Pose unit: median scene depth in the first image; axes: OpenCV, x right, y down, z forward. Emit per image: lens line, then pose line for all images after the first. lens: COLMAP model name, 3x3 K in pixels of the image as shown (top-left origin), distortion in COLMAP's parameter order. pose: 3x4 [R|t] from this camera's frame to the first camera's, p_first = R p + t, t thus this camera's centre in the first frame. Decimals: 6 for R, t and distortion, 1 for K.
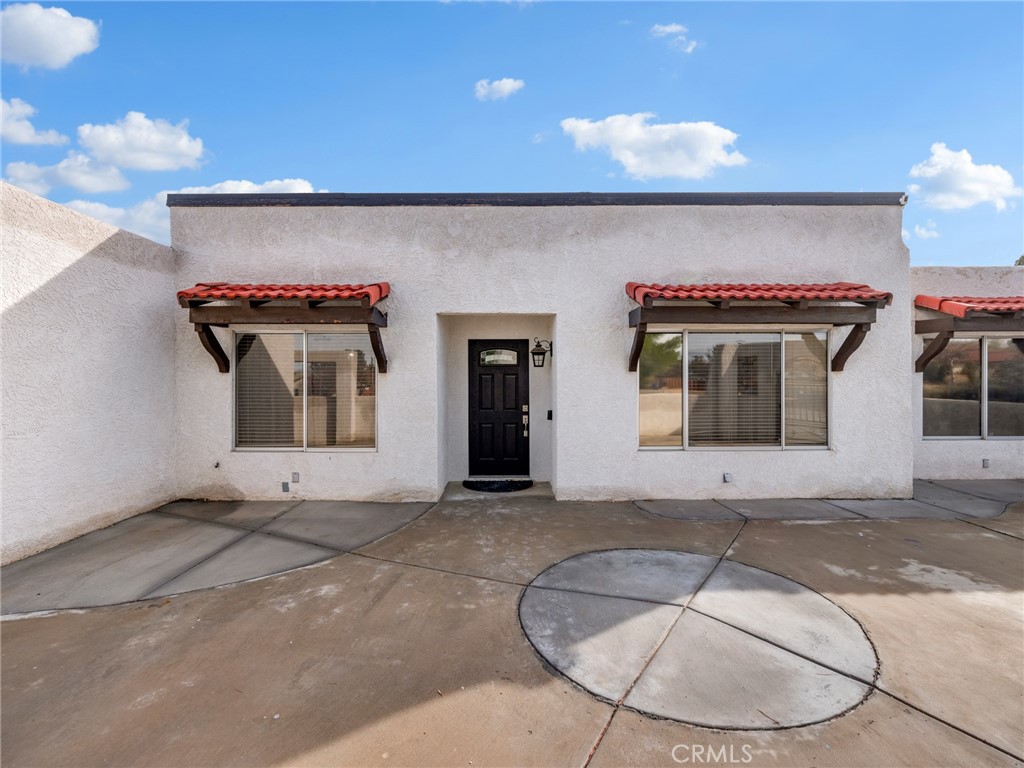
lens RADIAL K [[462.1, 0, 512.0], [0, 462.1, 384.0], [0, 0, 1]] dist [-0.001061, -0.000403]
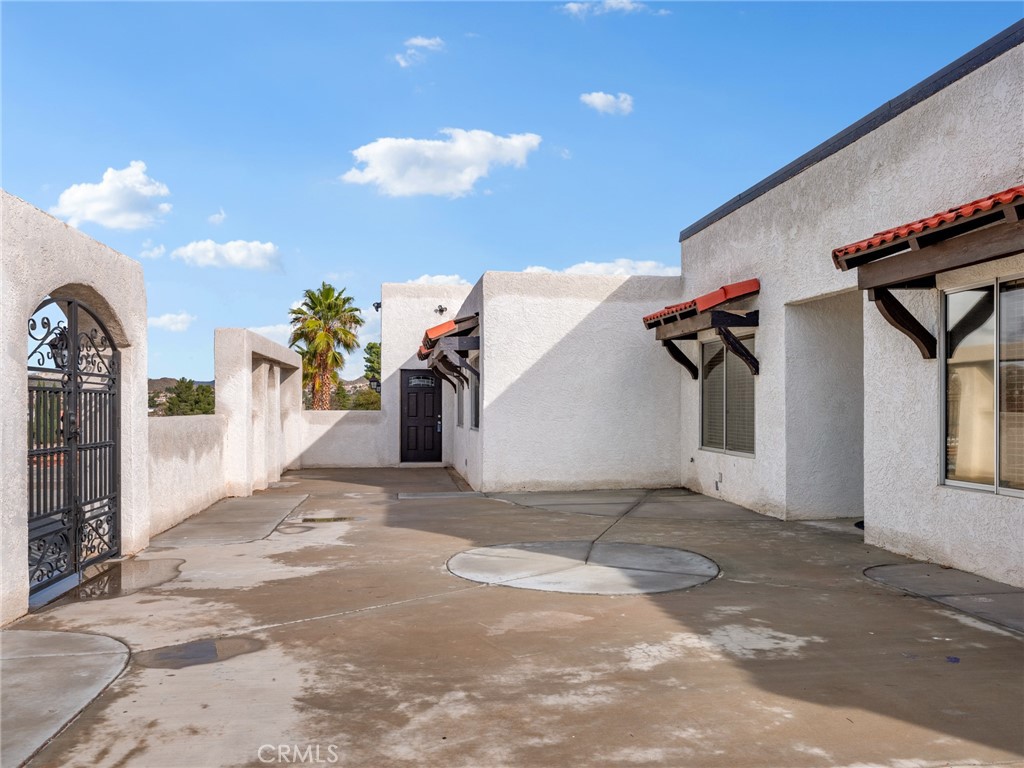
lens RADIAL K [[790.8, 0, 511.5], [0, 790.8, 408.5], [0, 0, 1]] dist [0.005840, 0.005592]
pose [[0.143183, 0.007550, -0.989667, 1.329946], [-0.004817, 0.999964, 0.006931, 0.038839], [0.989684, 0.003774, 0.143215, 0.294024]]
